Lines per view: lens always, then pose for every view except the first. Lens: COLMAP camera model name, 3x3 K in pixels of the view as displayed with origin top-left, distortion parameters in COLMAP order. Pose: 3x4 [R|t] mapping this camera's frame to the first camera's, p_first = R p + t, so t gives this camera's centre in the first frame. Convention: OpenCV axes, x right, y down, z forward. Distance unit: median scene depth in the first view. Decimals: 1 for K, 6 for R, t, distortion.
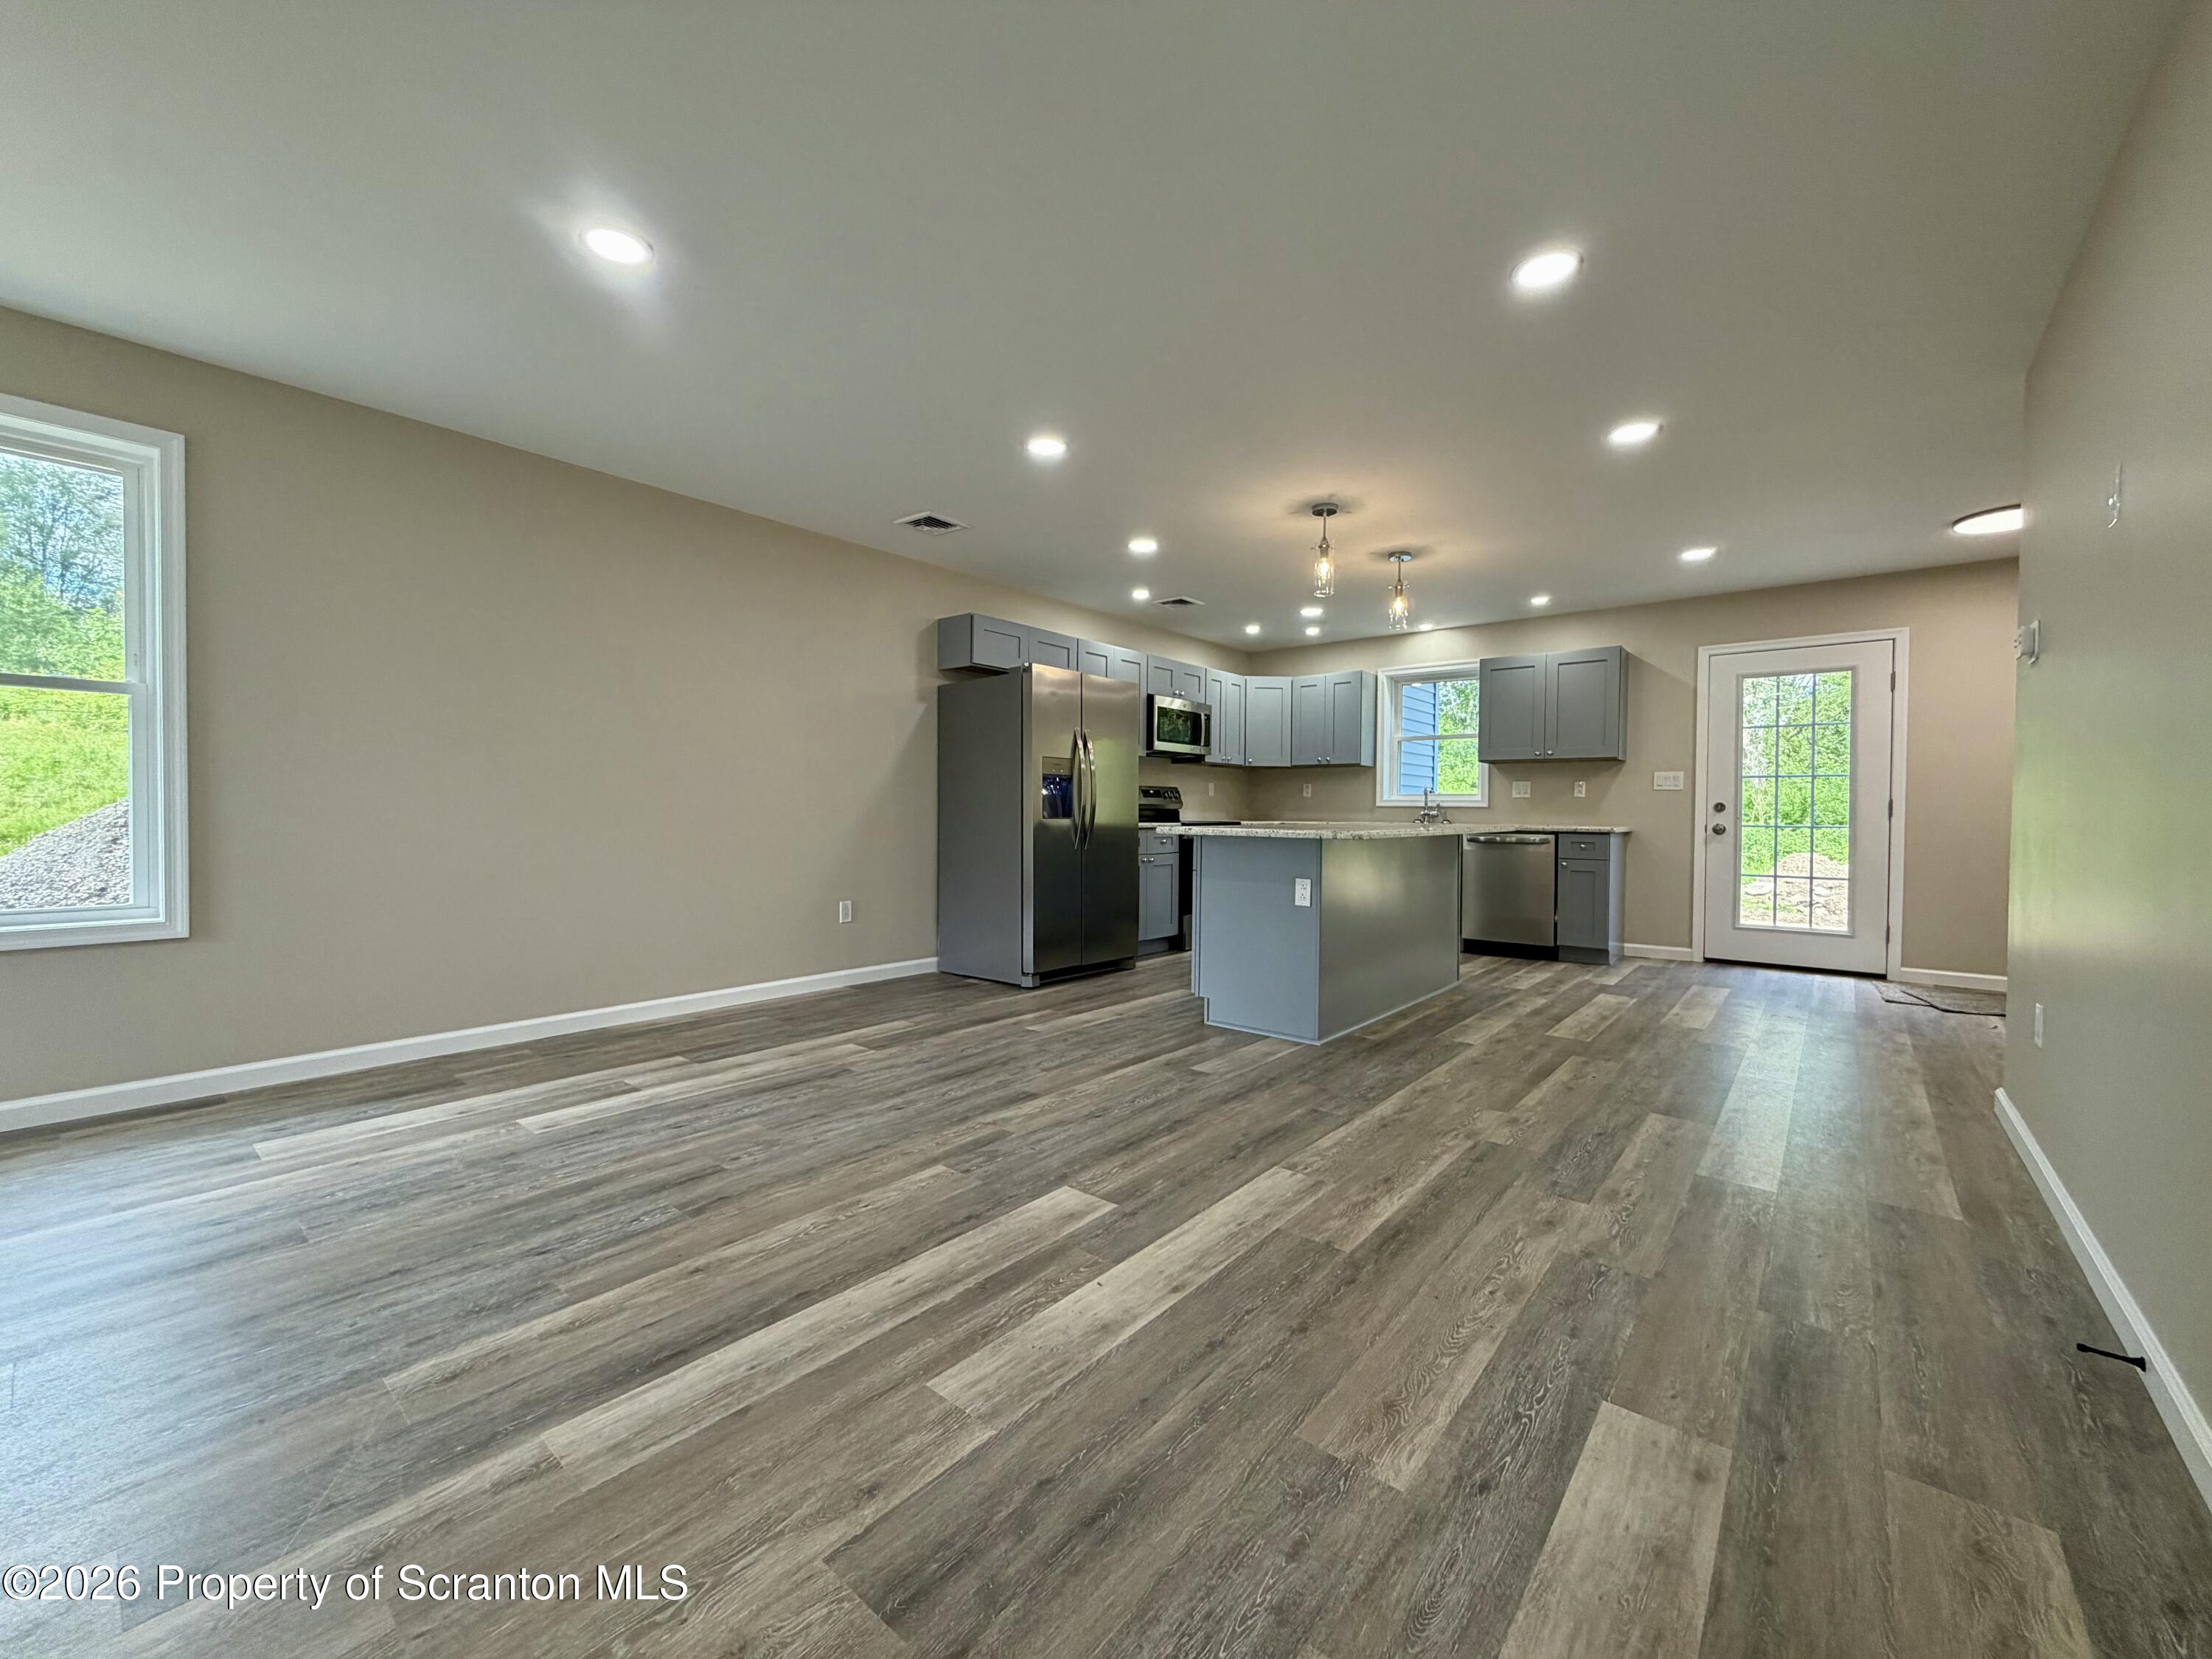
lens RADIAL K [[882.4, 0, 1101.4], [0, 882.4, 829.6], [0, 0, 1]] dist [-0.000273, 0.000341]
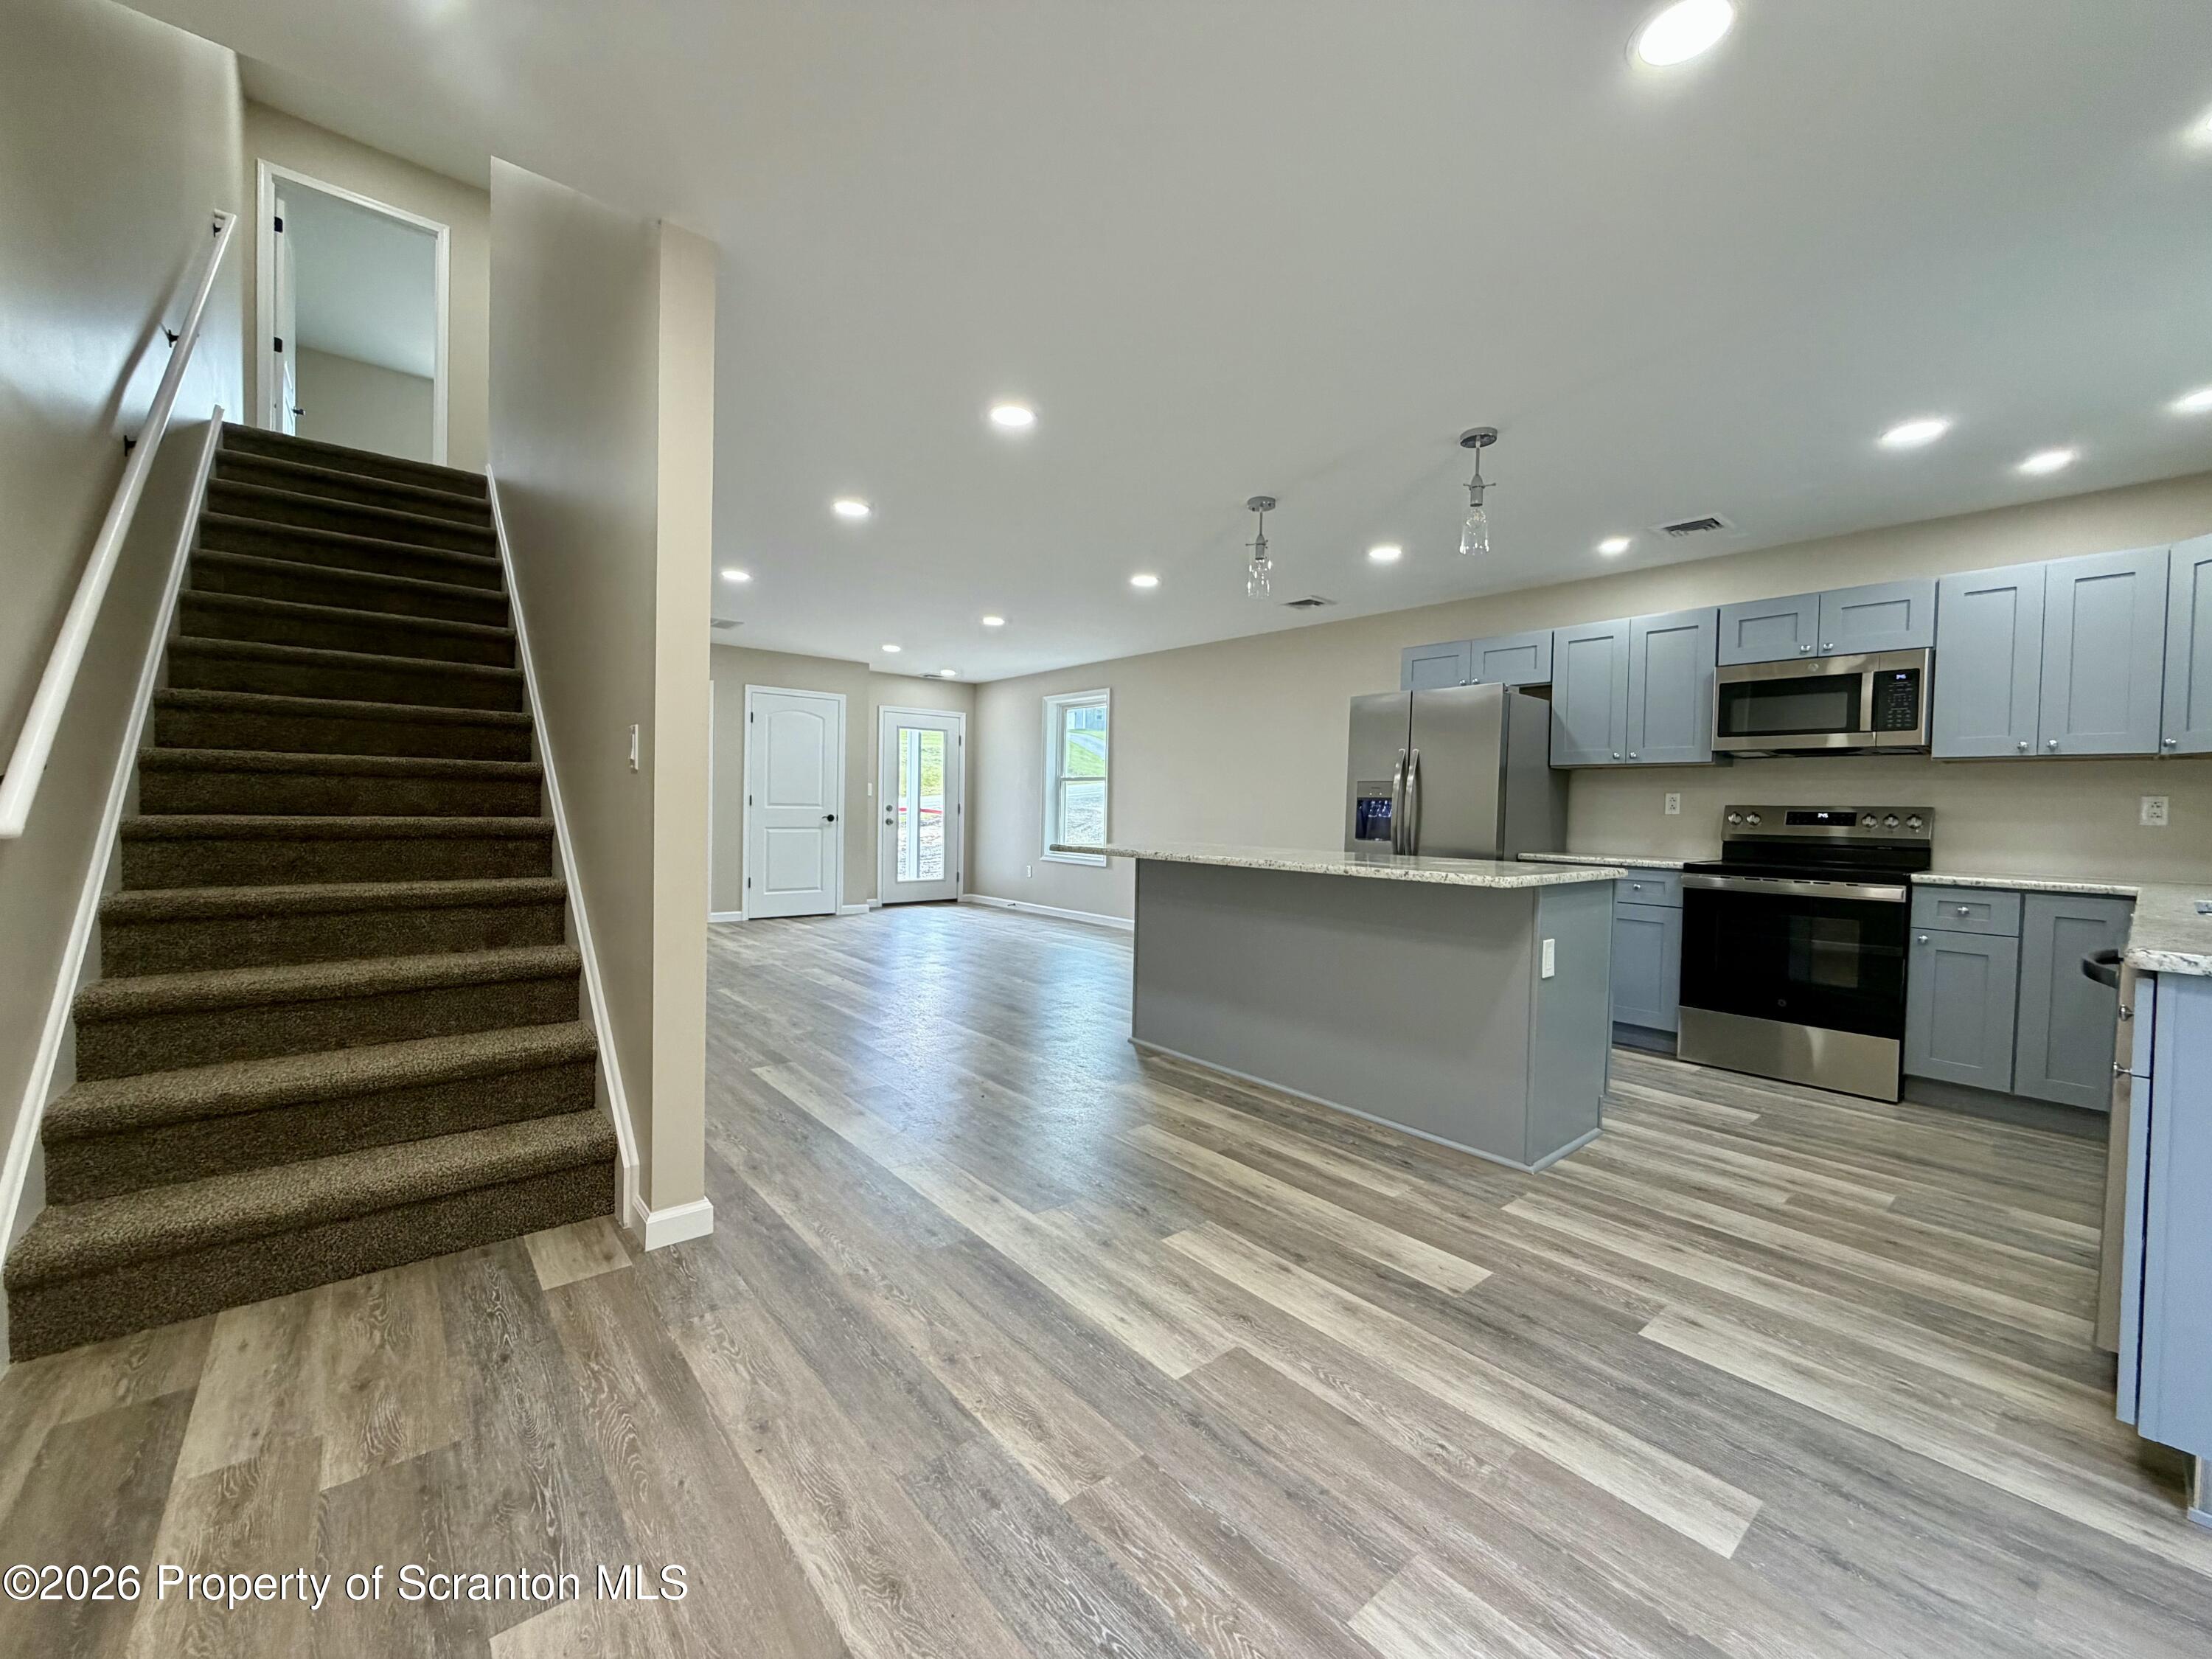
lens RADIAL K [[882.4, 0, 1099.5], [0, 882.4, 820.2], [0, 0, 1]] dist [-0.000273, 0.000341]
pose [[-0.174635, 0.001269, -0.984632, 1.793412], [-0.047444, 0.998827, 0.009702, -0.056052], [0.983490, 0.048409, -0.174370, 1.522433]]
